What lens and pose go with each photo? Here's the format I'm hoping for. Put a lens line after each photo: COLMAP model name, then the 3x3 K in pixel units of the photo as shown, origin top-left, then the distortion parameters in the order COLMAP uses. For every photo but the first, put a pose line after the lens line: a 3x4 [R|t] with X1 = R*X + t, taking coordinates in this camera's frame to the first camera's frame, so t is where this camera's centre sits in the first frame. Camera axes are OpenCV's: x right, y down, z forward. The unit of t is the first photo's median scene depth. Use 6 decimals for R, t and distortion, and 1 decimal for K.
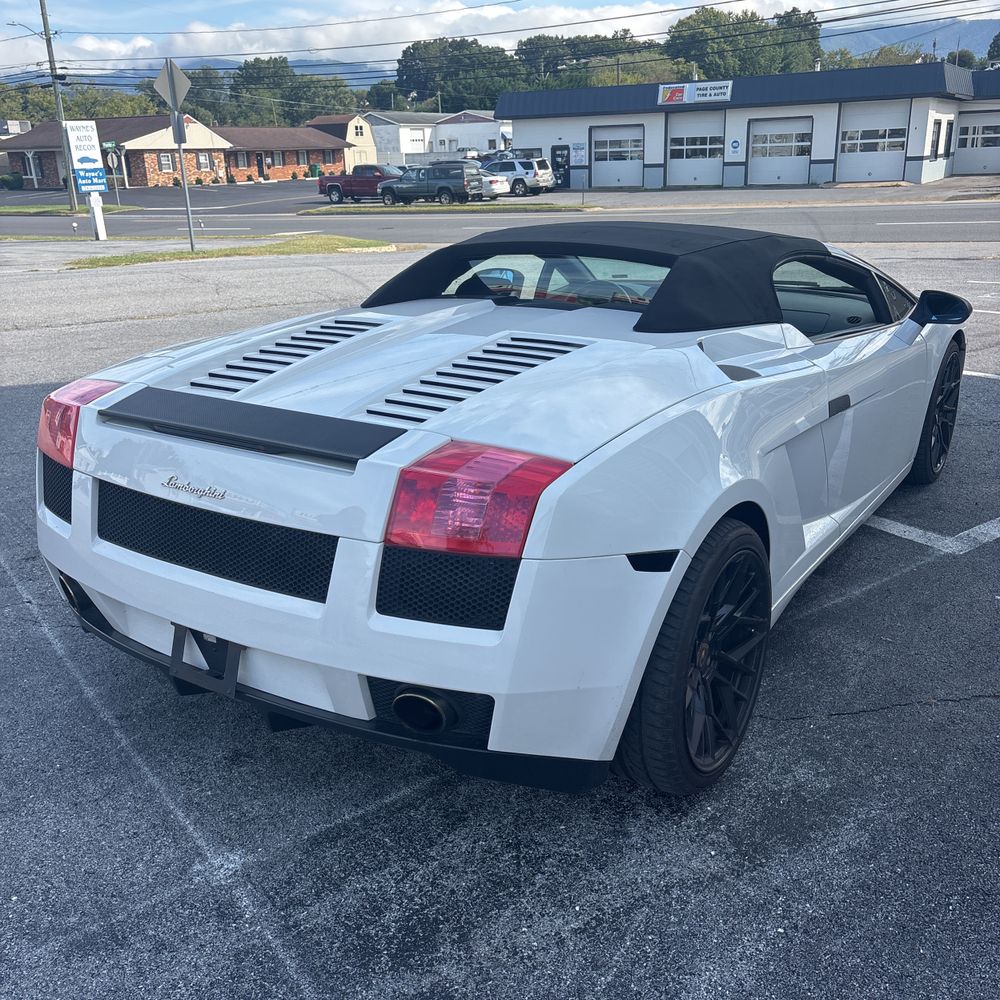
lens RADIAL K [[1013.0, 0, 500.0], [0, 1013.0, 500.0], [0, 0, 1]] dist [0.023994, 0.020942]
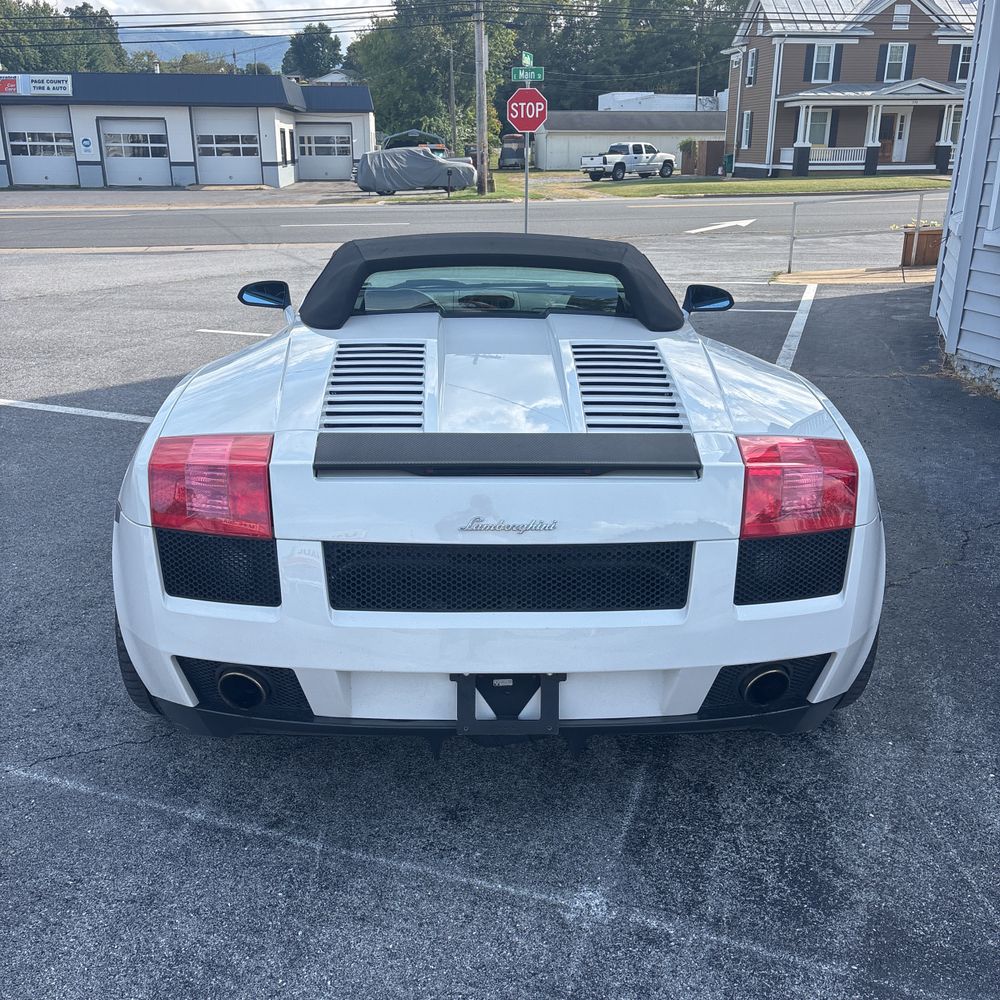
lens RADIAL K [[1009.3, 0, 500.0], [0, 1009.3, 500.0], [0, 0, 1]] dist [0.013595, 0.014139]
pose [[0.813230, -0.162201, 0.558881, -0.039782], [0.161884, 0.985519, 0.050463, -0.004000], [-0.558973, 0.049435, 0.827711, 0.011397]]
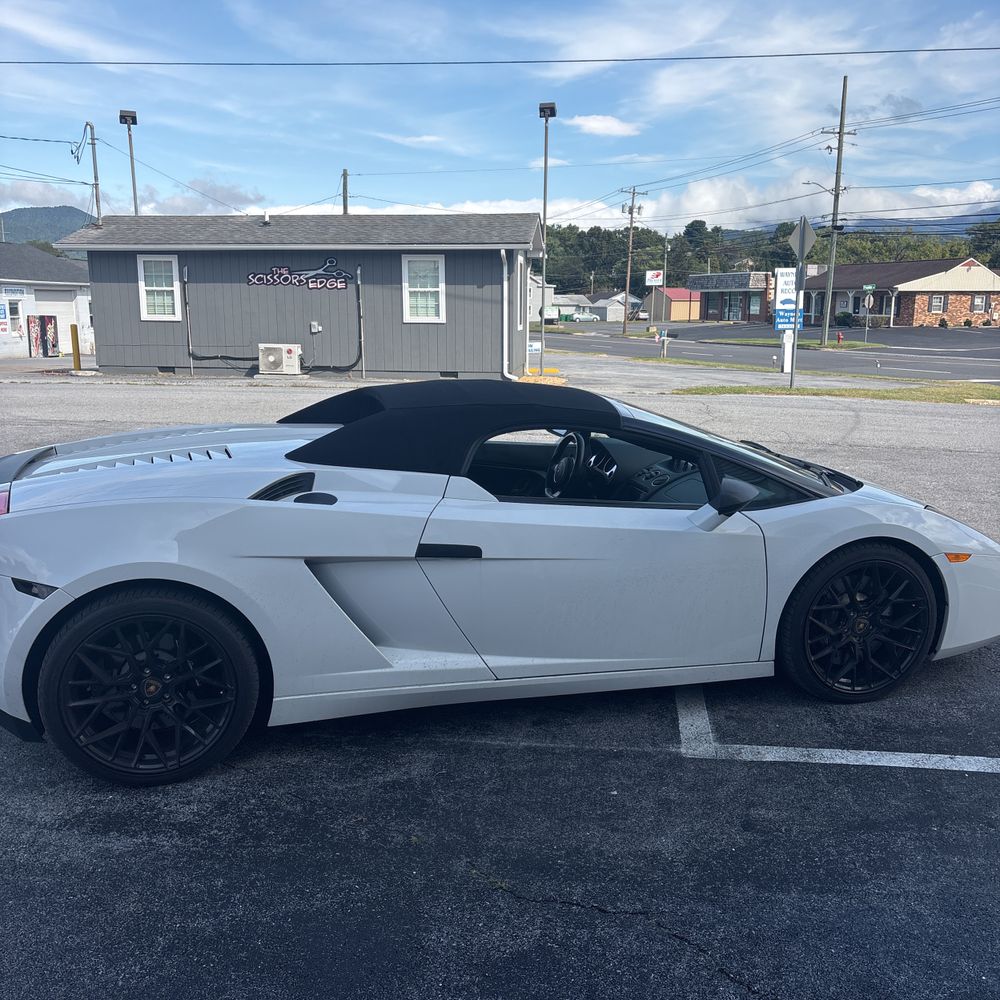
lens RADIAL K [[1025.2, 0, 518.0], [0, 1025.2, 500.5], [0, 0, 1]] dist [0.013436, 0.009397]
pose [[0.729749, 0.159186, -0.664925, 1.018674], [-0.242070, 0.969679, -0.033524, -0.115445], [0.639428, 0.185423, 0.746157, 0.180170]]
